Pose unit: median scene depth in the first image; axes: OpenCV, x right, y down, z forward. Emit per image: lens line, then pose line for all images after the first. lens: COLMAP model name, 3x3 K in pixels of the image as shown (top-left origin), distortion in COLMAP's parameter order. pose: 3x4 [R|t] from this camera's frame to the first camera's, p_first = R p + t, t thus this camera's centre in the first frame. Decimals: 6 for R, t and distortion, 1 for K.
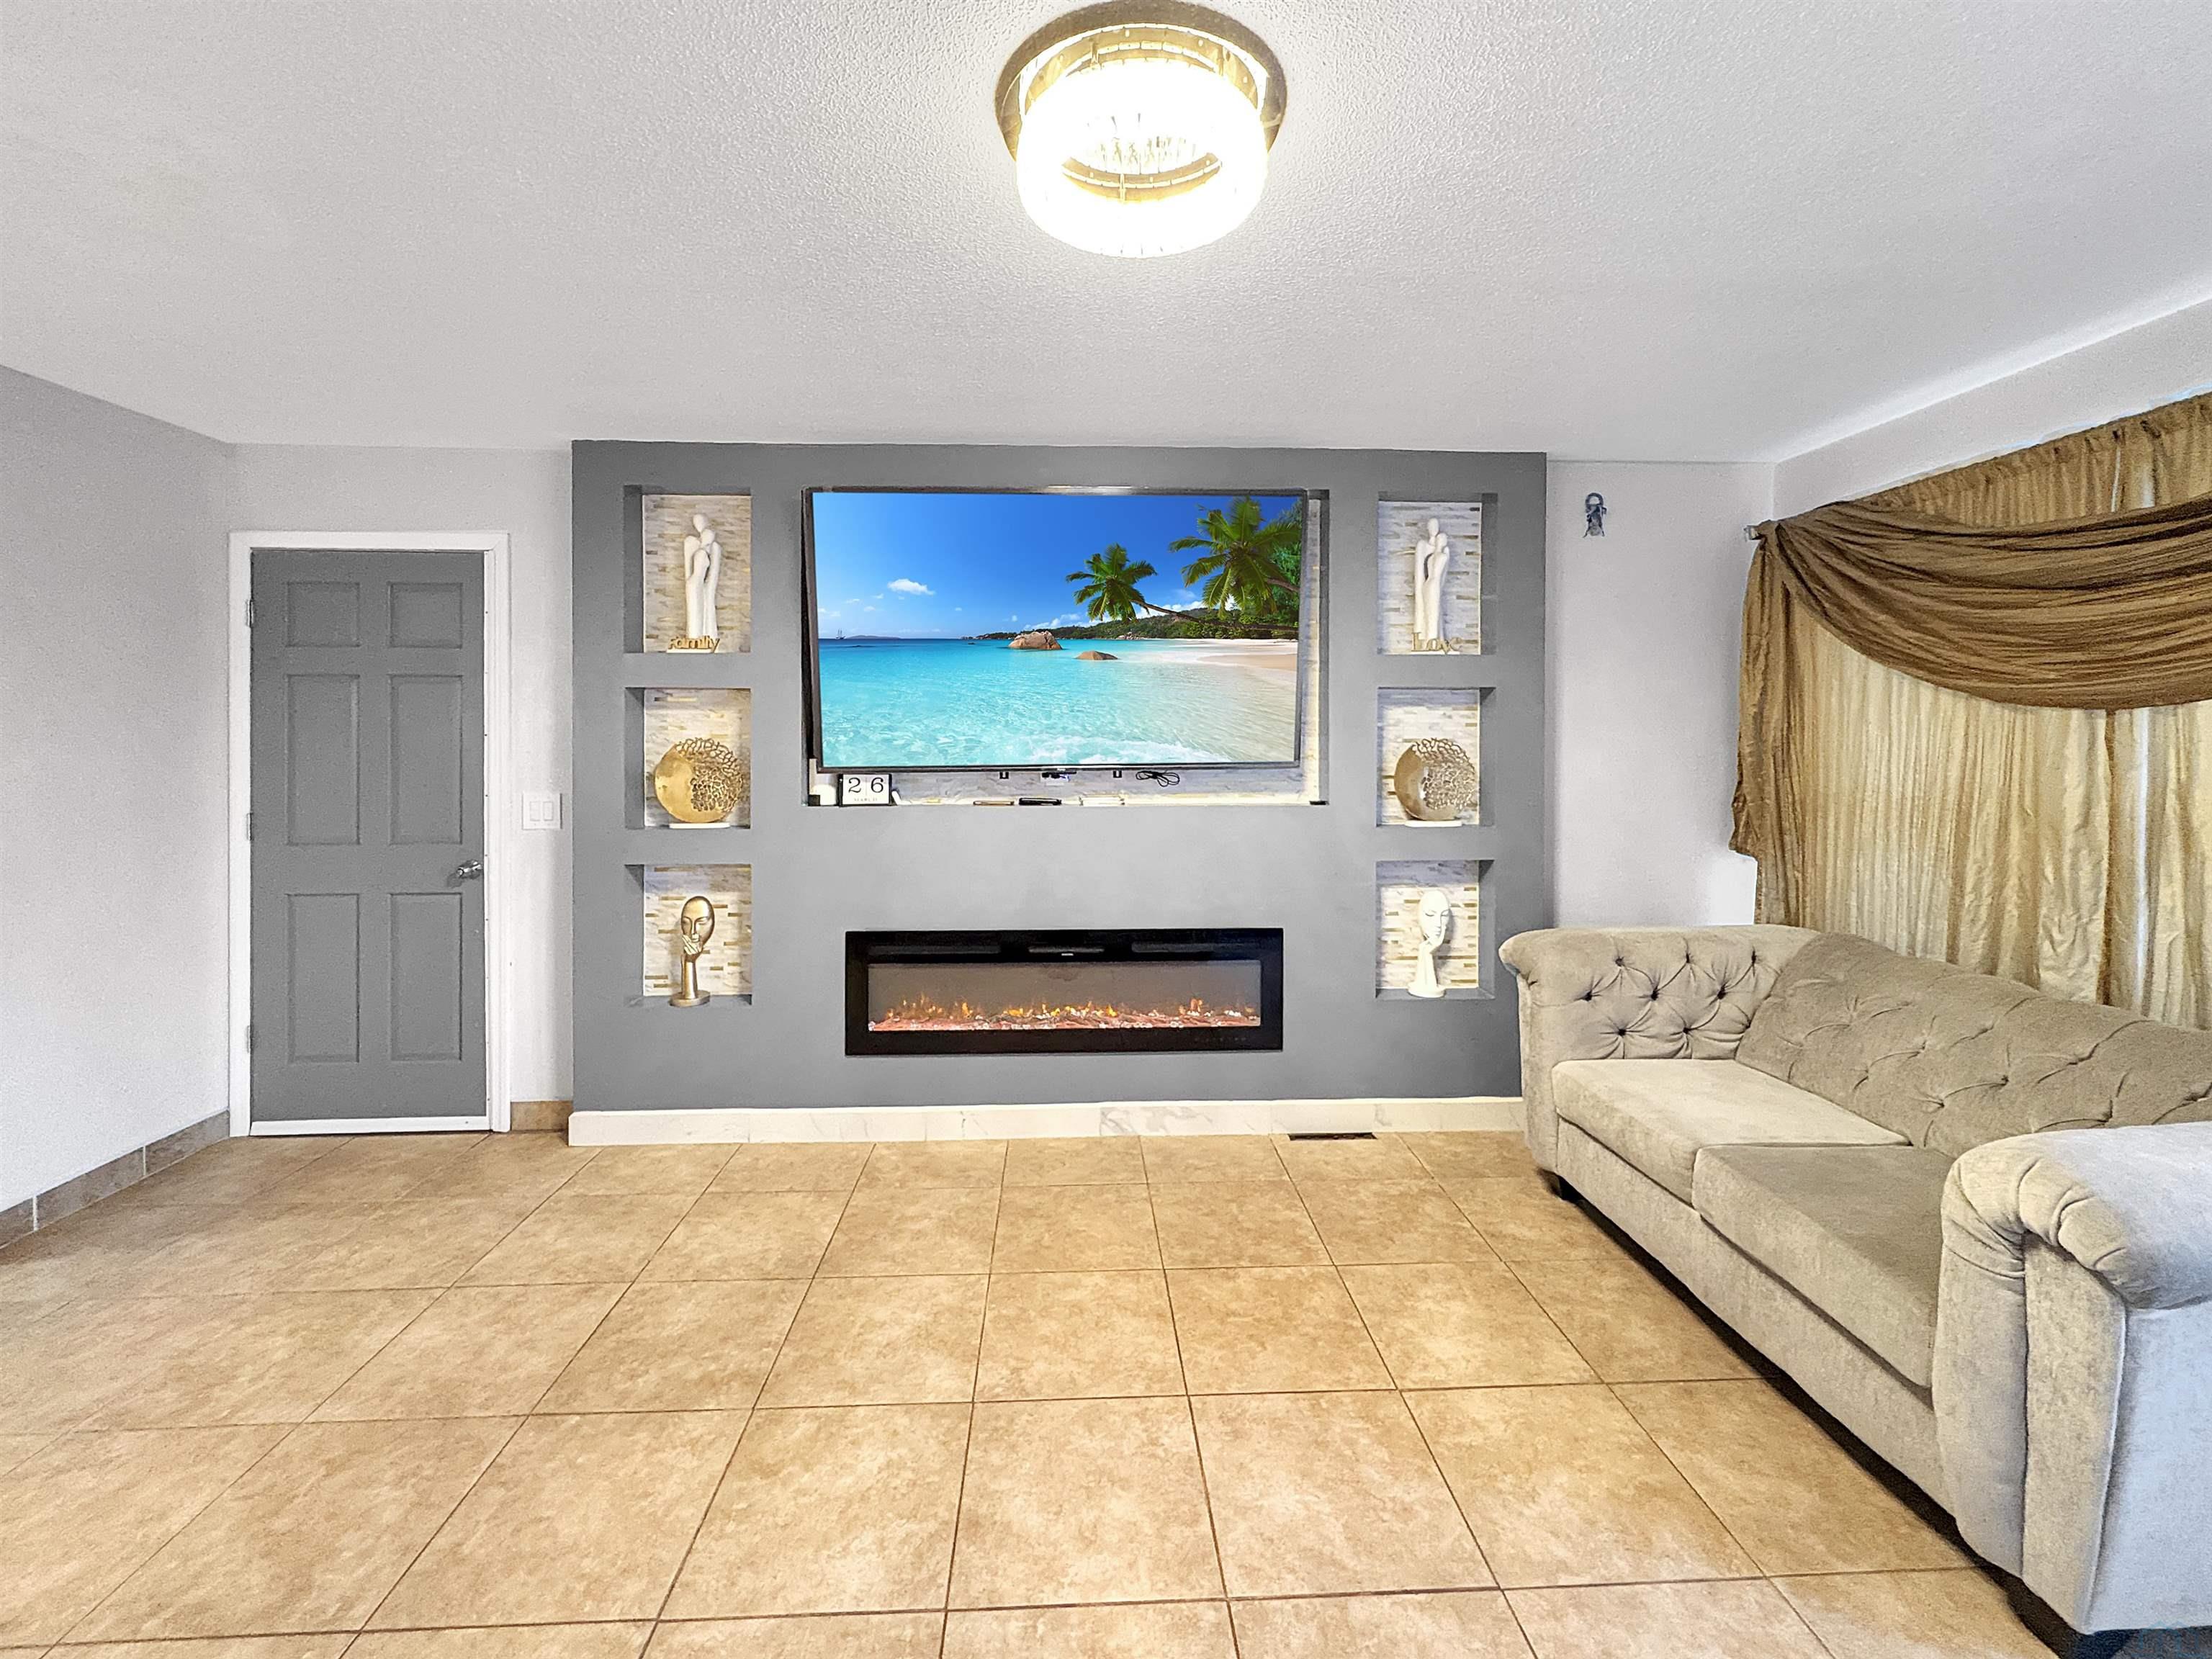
lens RADIAL K [[905.1, 0, 1089.9], [0, 905.1, 738.2], [0, 0, 1]] dist [0.005857, 0.000721]
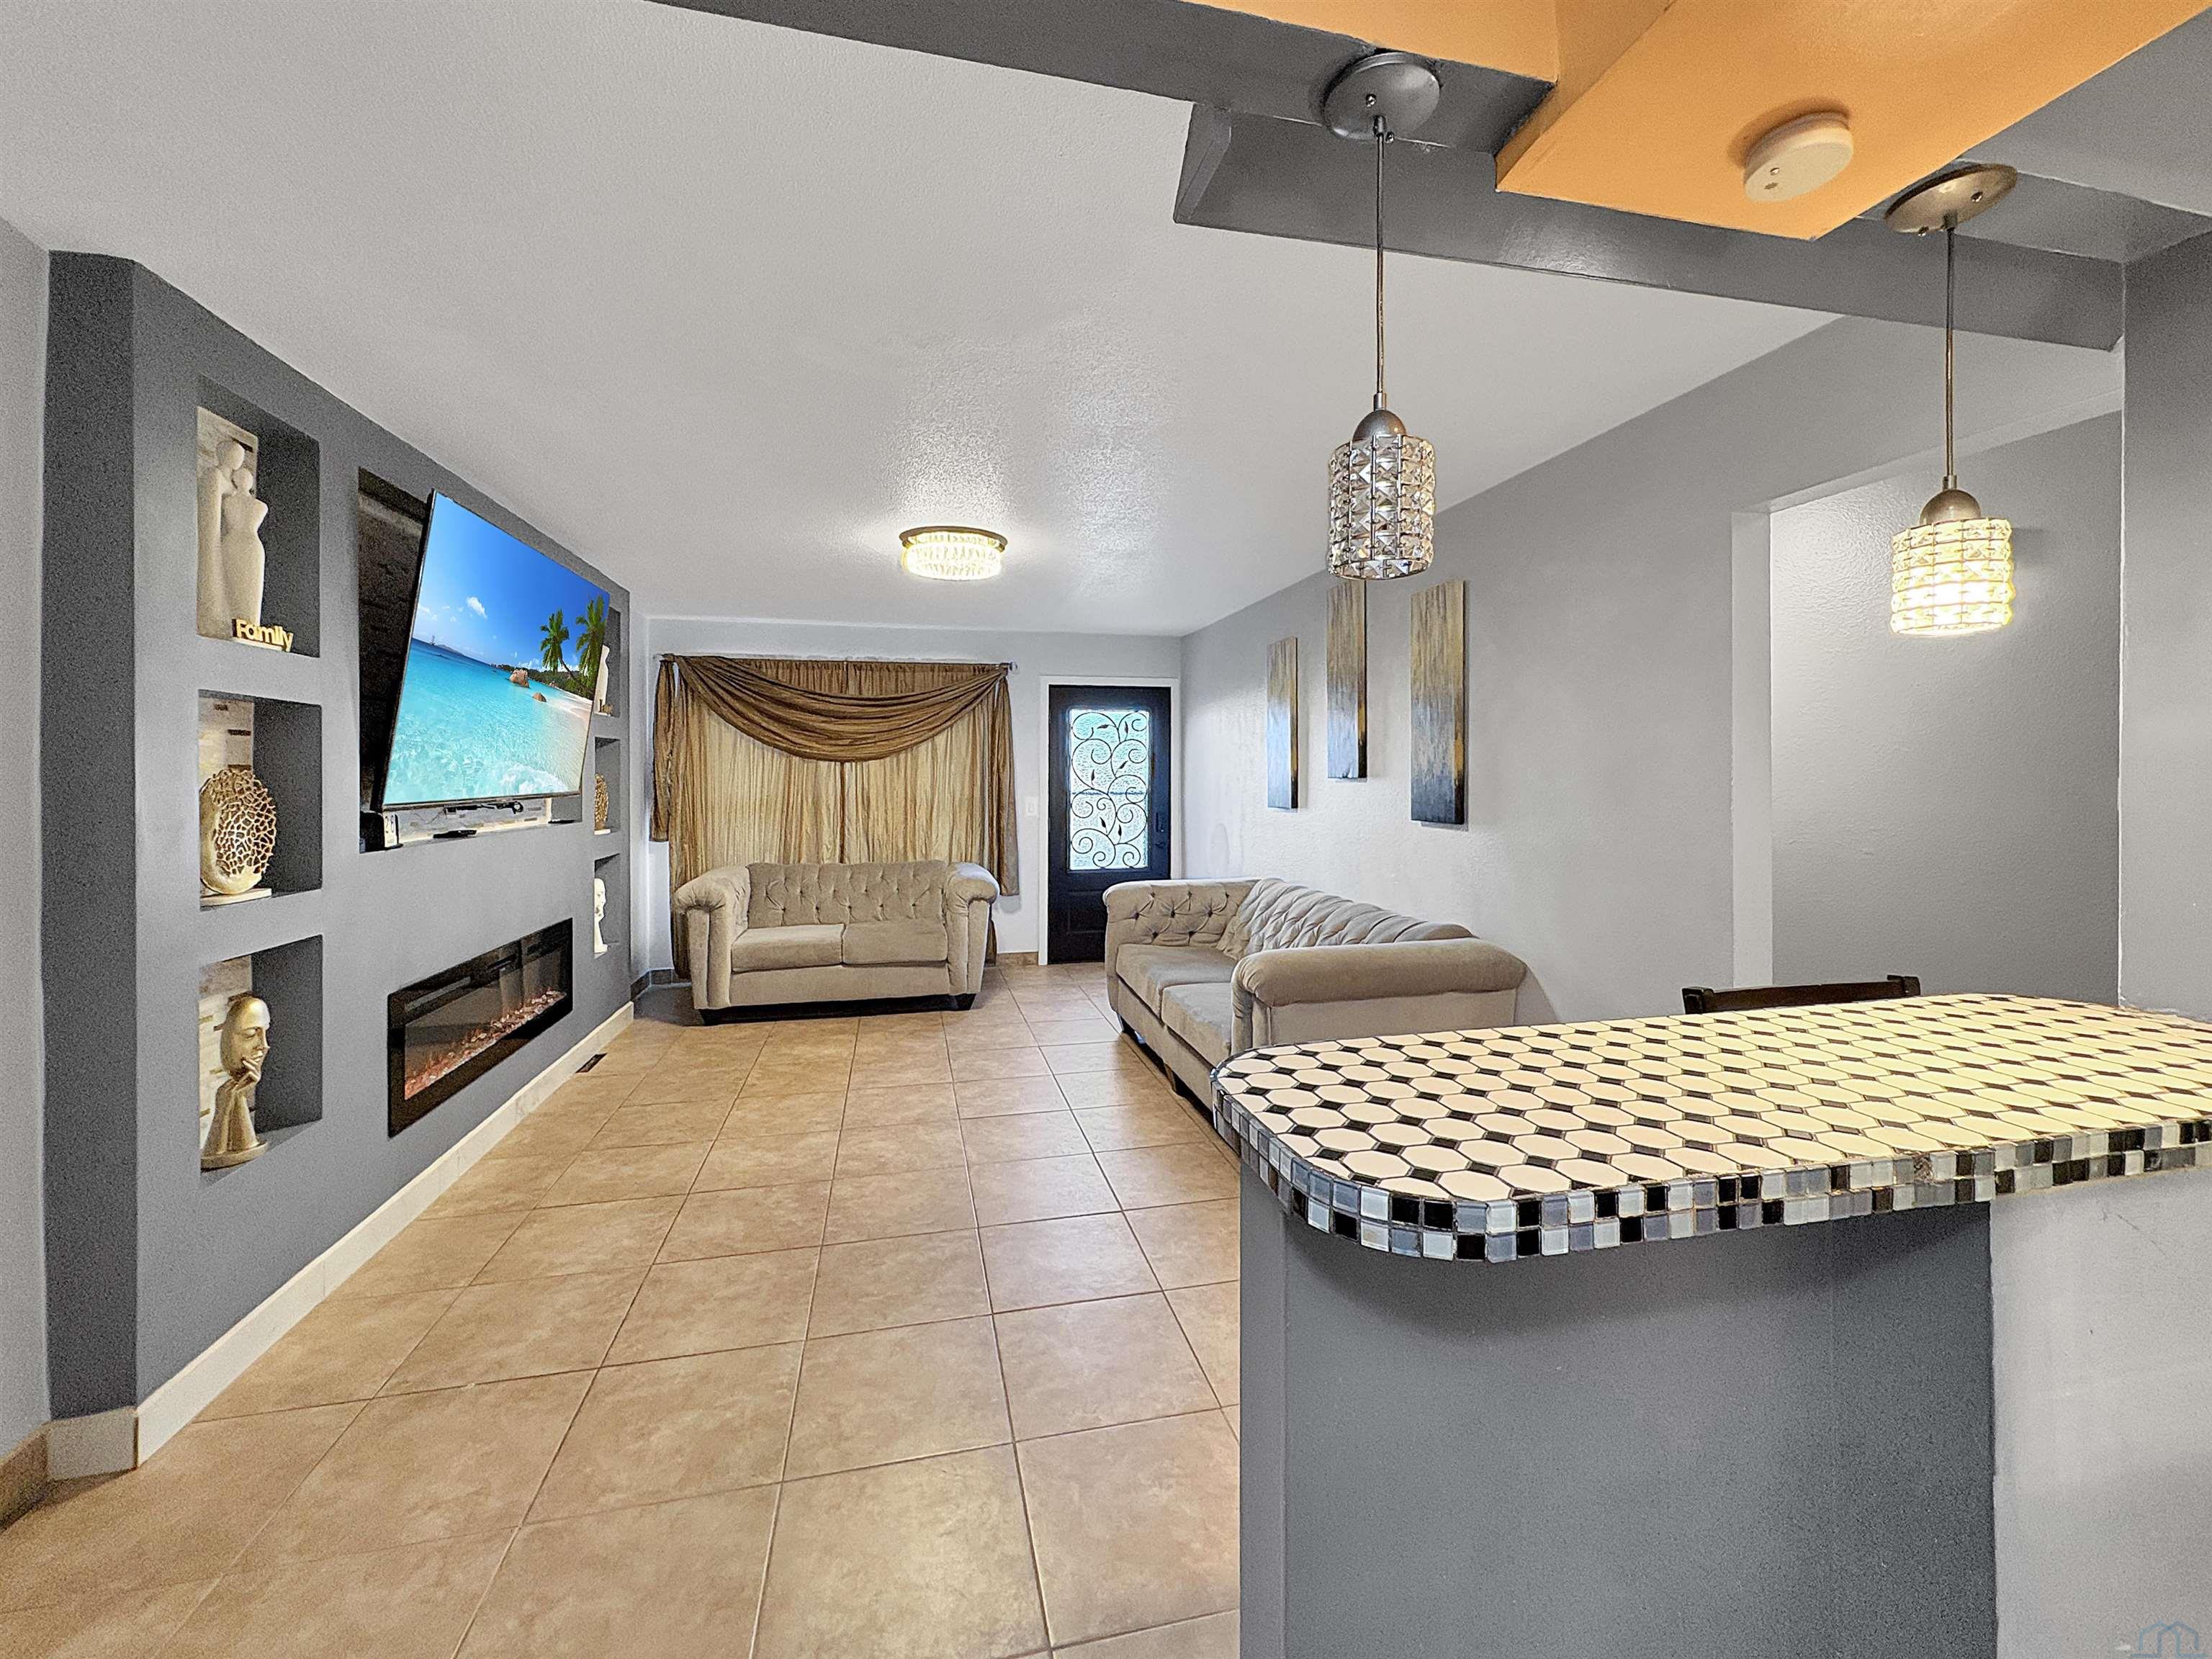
lens RADIAL K [[905.1, 0, 1108.1], [0, 905.1, 789.1], [0, 0, 1]] dist [0.005857, 0.000721]
pose [[-0.183325, -0.010995, 0.982991, -1.640129], [0.008782, 0.999879, 0.012822, 0.020655], [-0.983013, 0.010983, -0.183207, 0.648562]]
